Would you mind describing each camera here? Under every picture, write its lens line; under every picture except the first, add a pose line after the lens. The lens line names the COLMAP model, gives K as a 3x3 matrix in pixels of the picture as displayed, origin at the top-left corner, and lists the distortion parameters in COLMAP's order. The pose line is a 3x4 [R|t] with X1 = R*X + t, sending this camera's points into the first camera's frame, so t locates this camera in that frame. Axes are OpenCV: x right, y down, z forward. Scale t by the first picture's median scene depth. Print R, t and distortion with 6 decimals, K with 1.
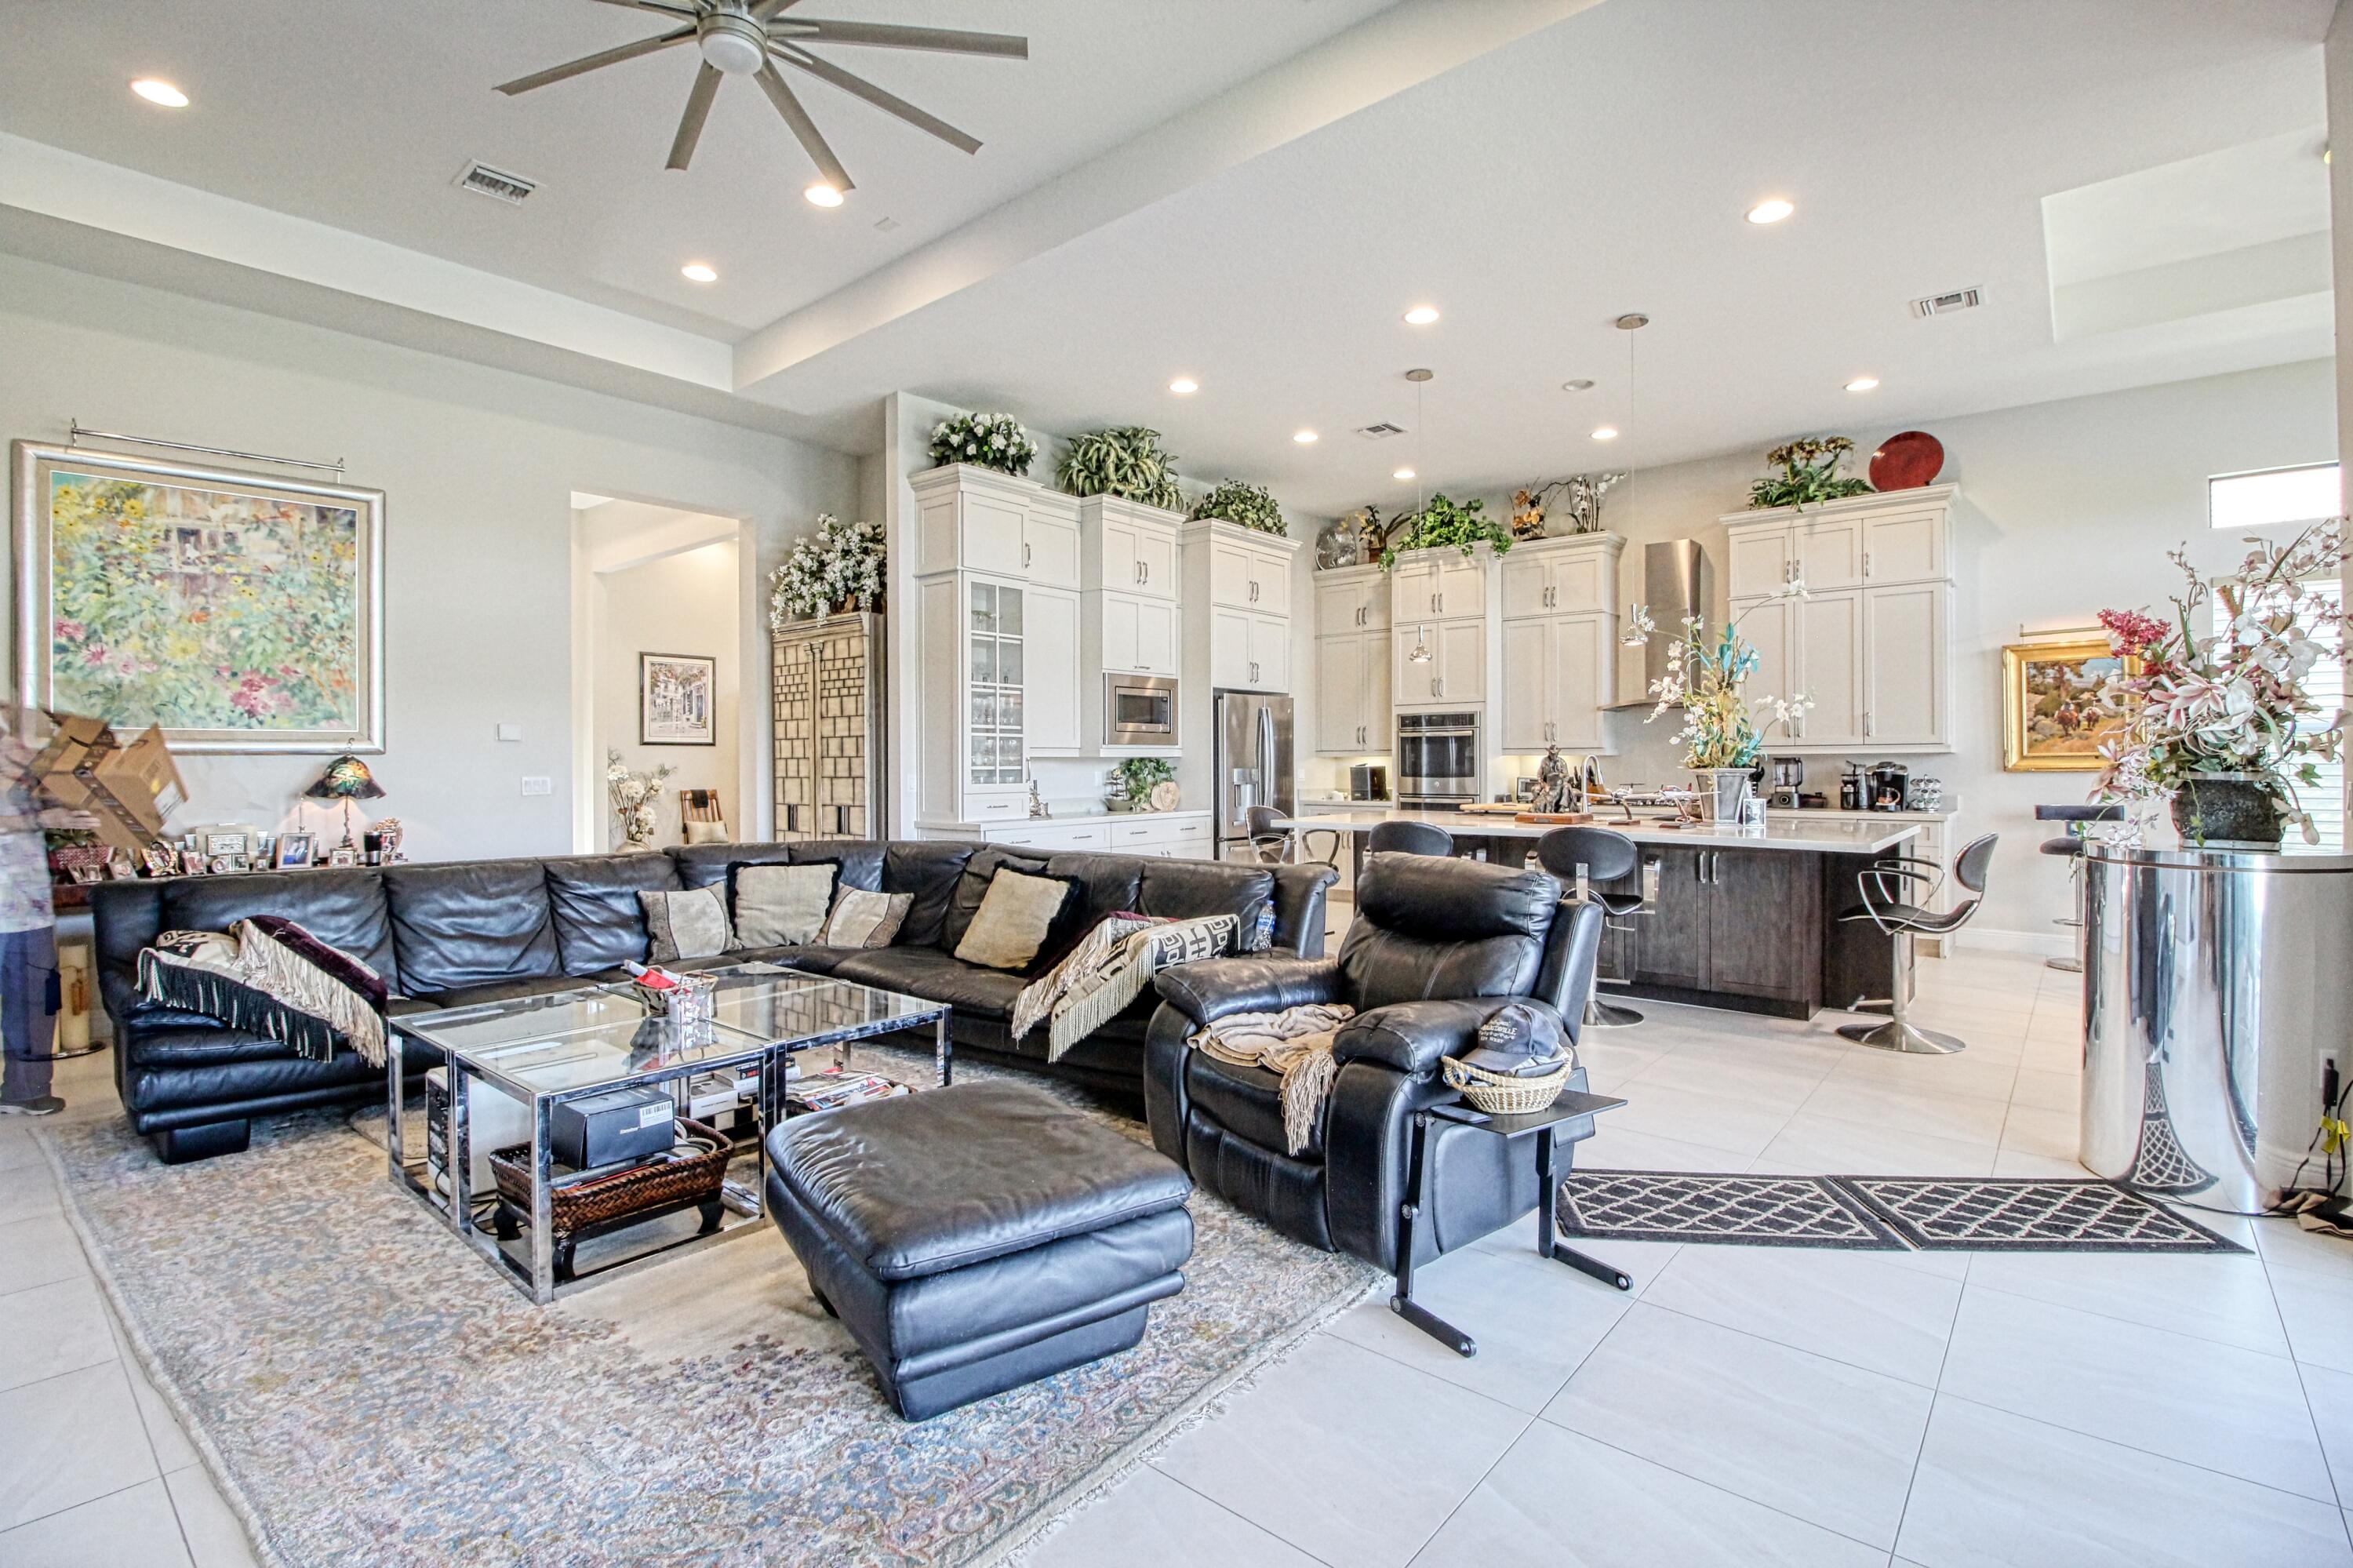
lens RADIAL K [[1086.8, 0, 1186.9], [0, 1086.8, 767.0], [0, 0, 1]] dist [-0.001540, -0.011732]
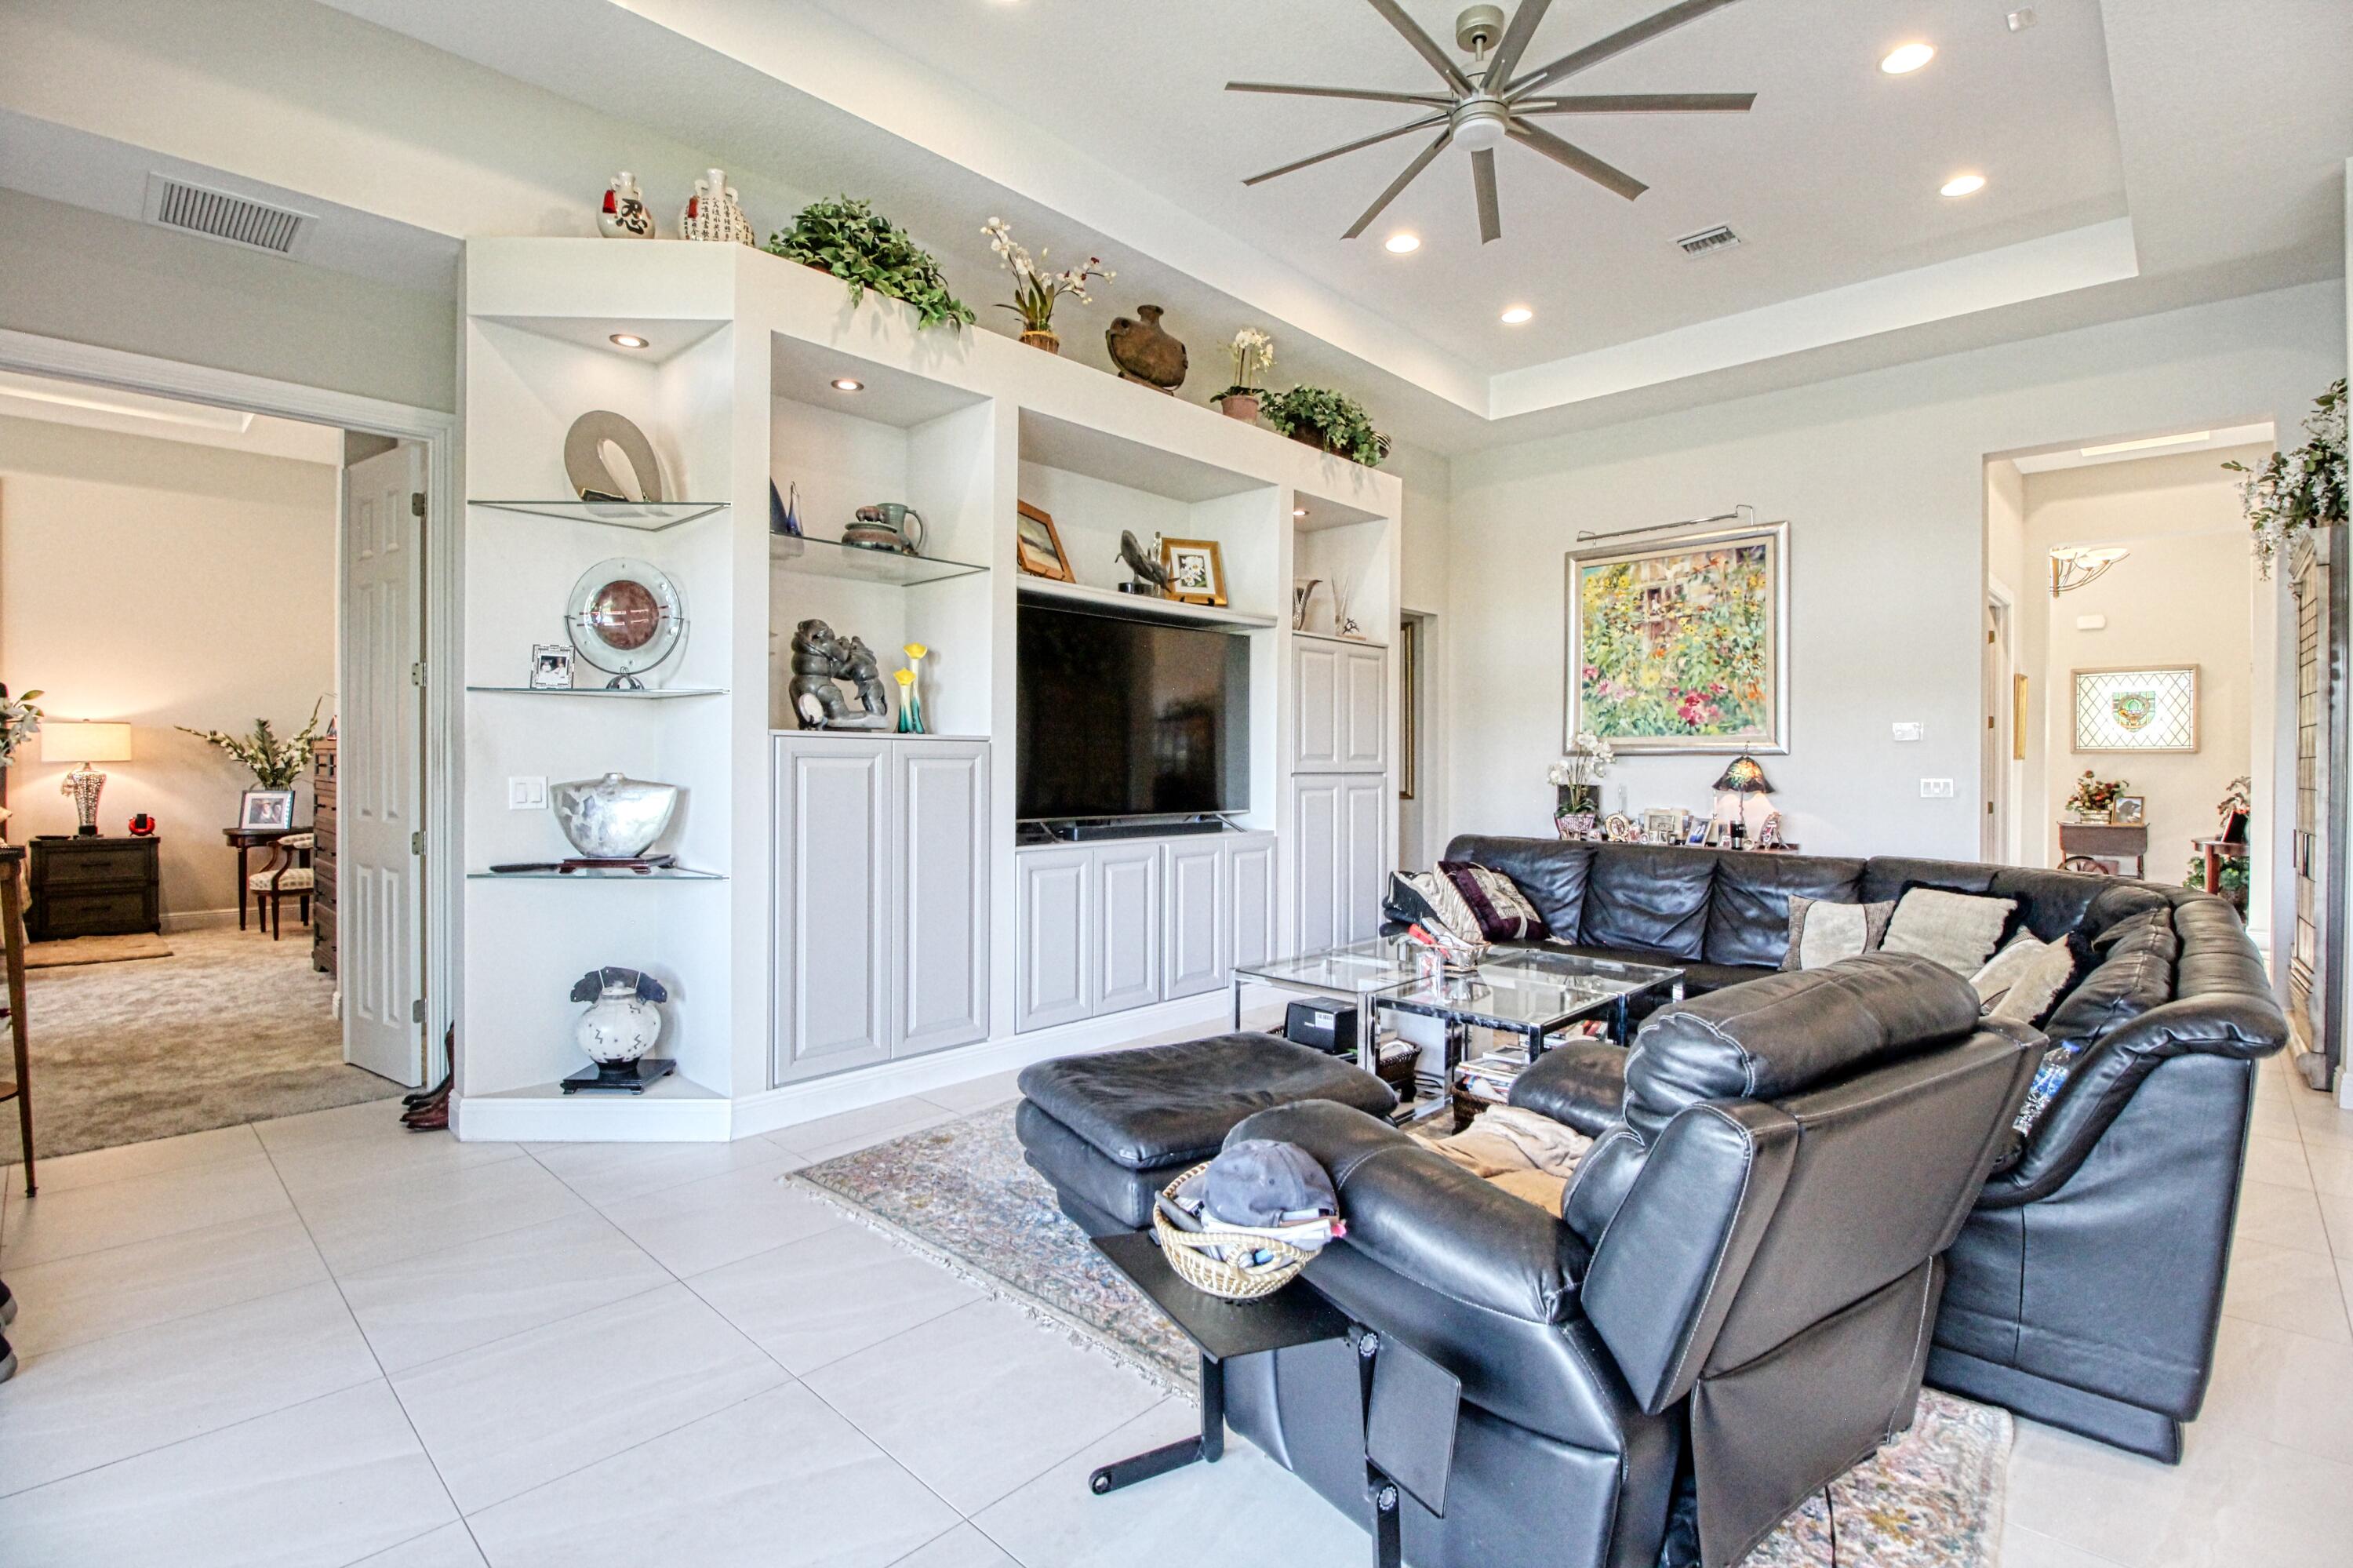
lens RADIAL K [[1086.8, 0, 1183.6], [0, 1086.8, 768.2], [0, 0, 1]] dist [-0.001540, -0.011732]
pose [[-0.057733, 0.008431, -0.998296, 0.354703], [-0.011149, 0.999897, 0.009089, -0.001293], [0.998270, 0.011655, -0.057633, 0.371655]]
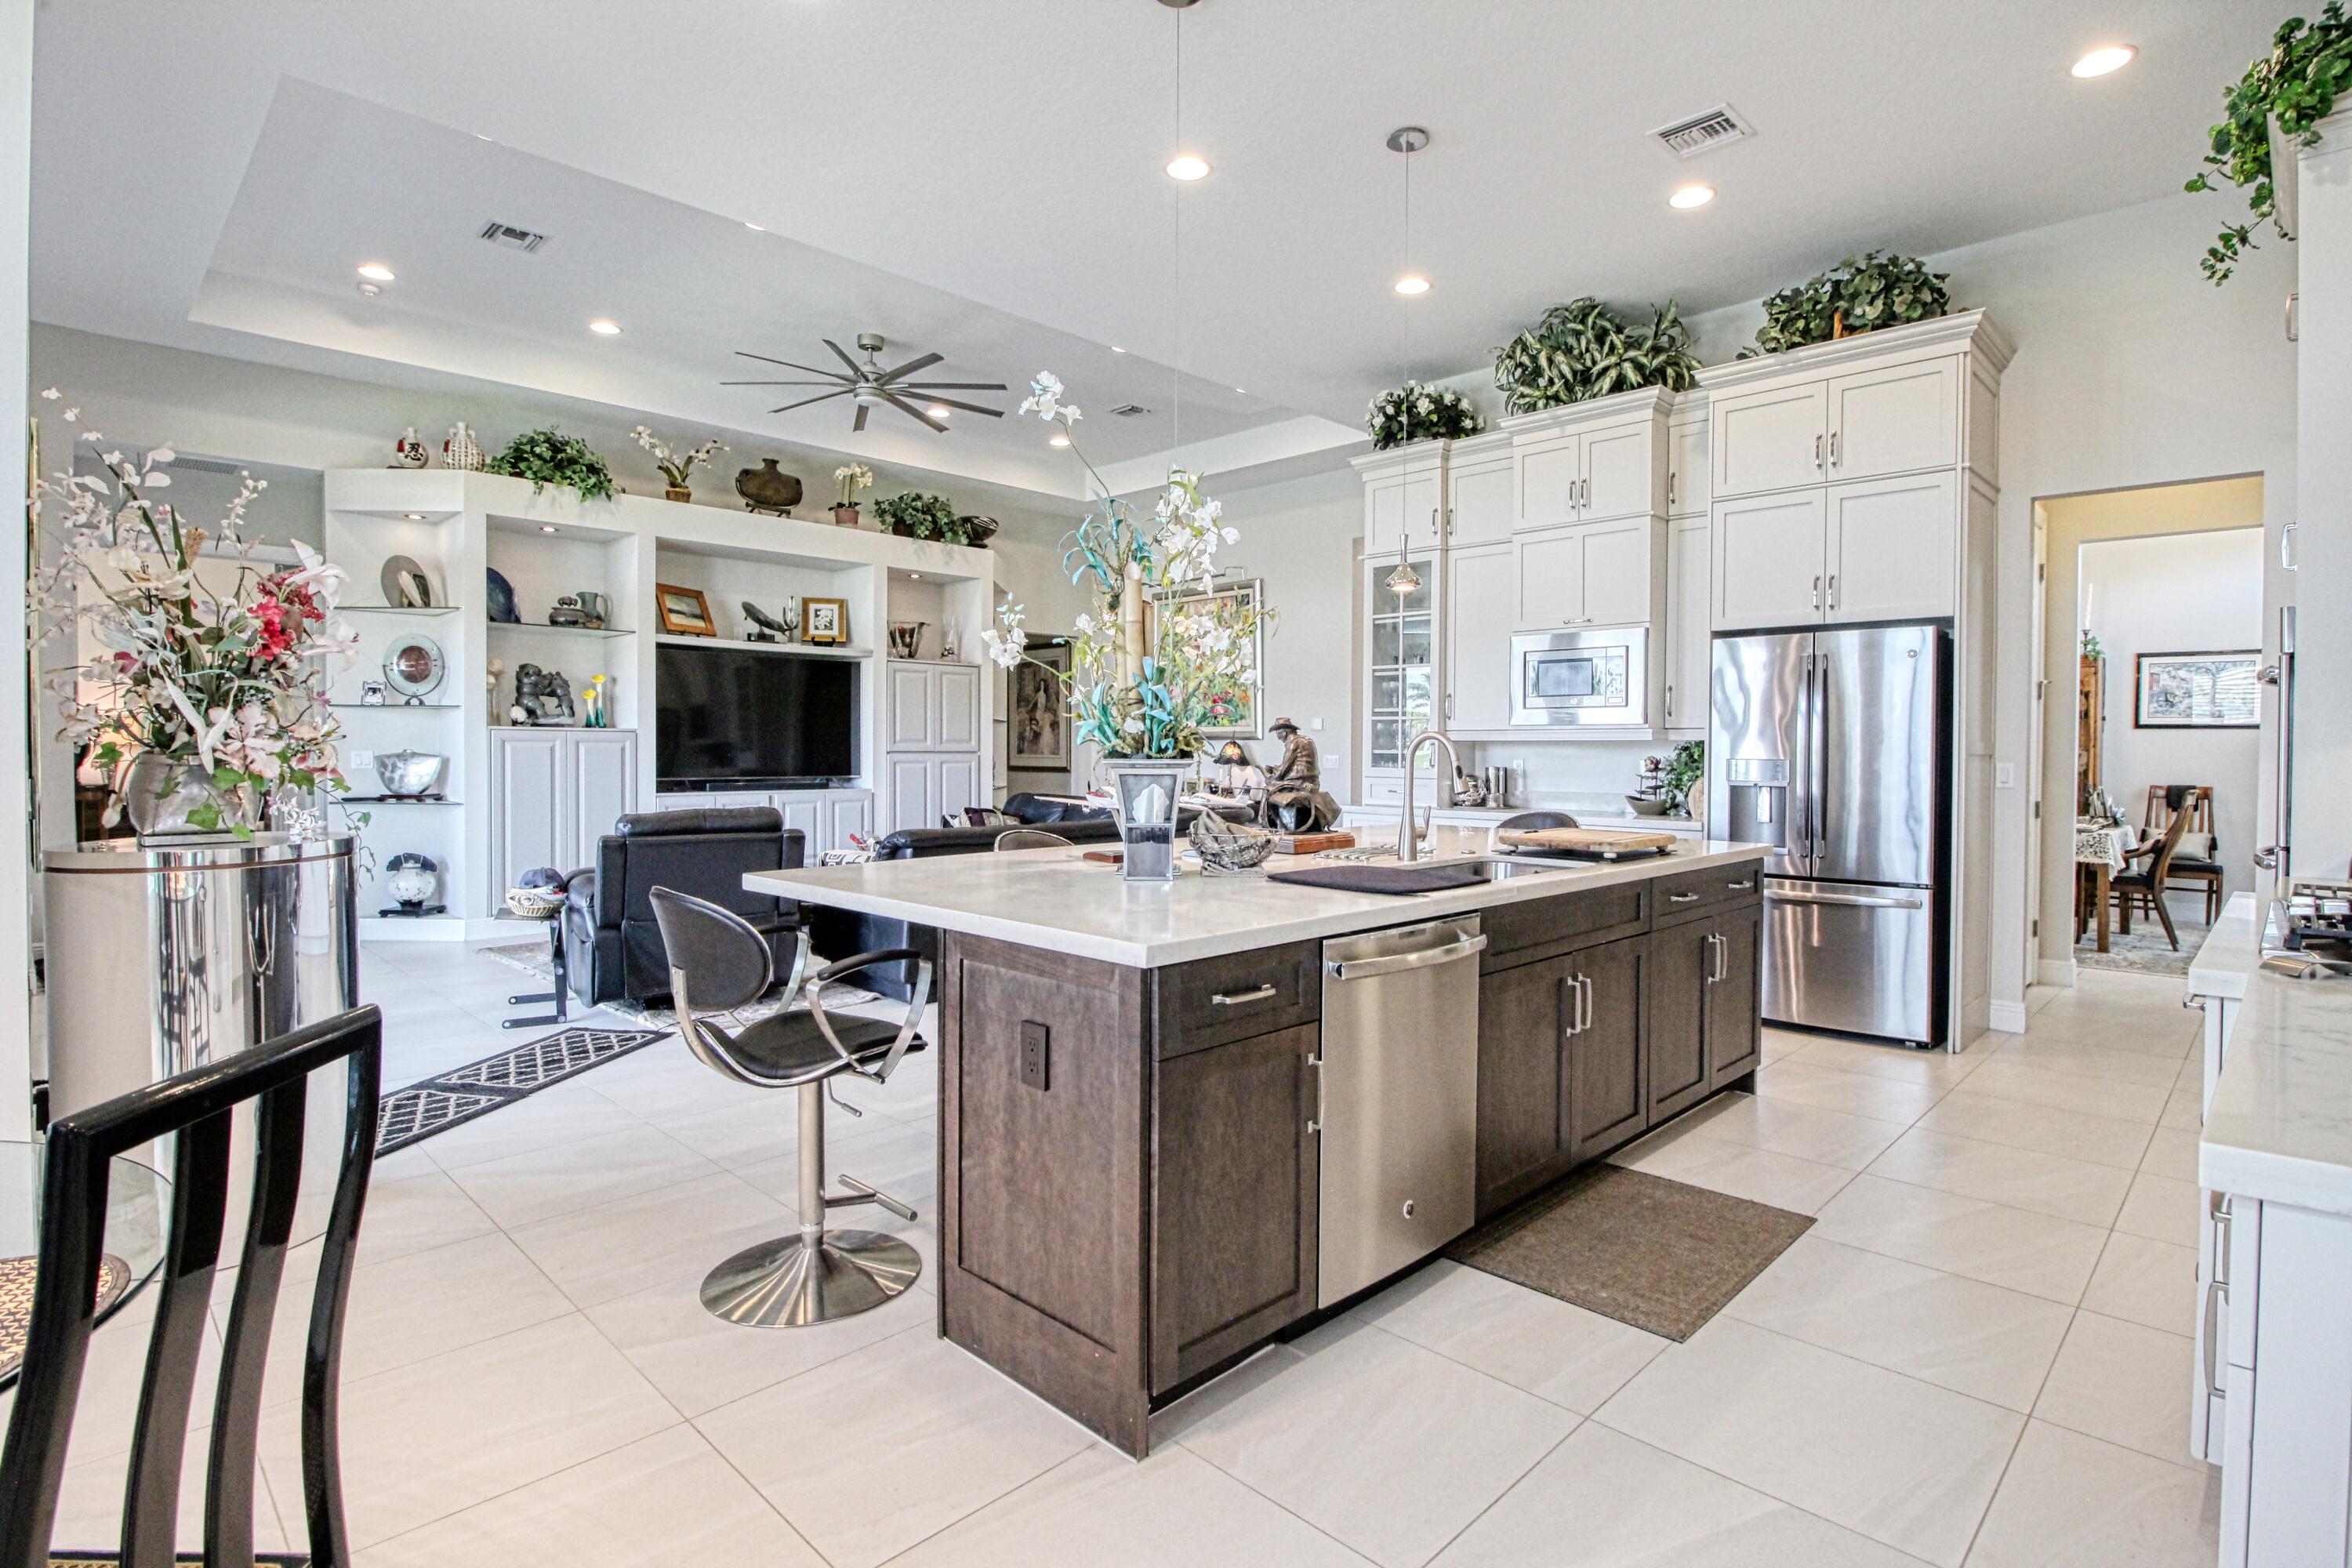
lens RADIAL K [[1143.9, 0, 1187.0], [0, 1143.9, 771.6], [0, 0, 1]] dist [-0.005089, -0.008384]
pose [[-0.076019, 0.023306, -0.996834, 0.825694], [-0.011112, 0.999645, 0.024219, -0.003692], [0.997044, 0.012918, -0.075733, 0.851885]]
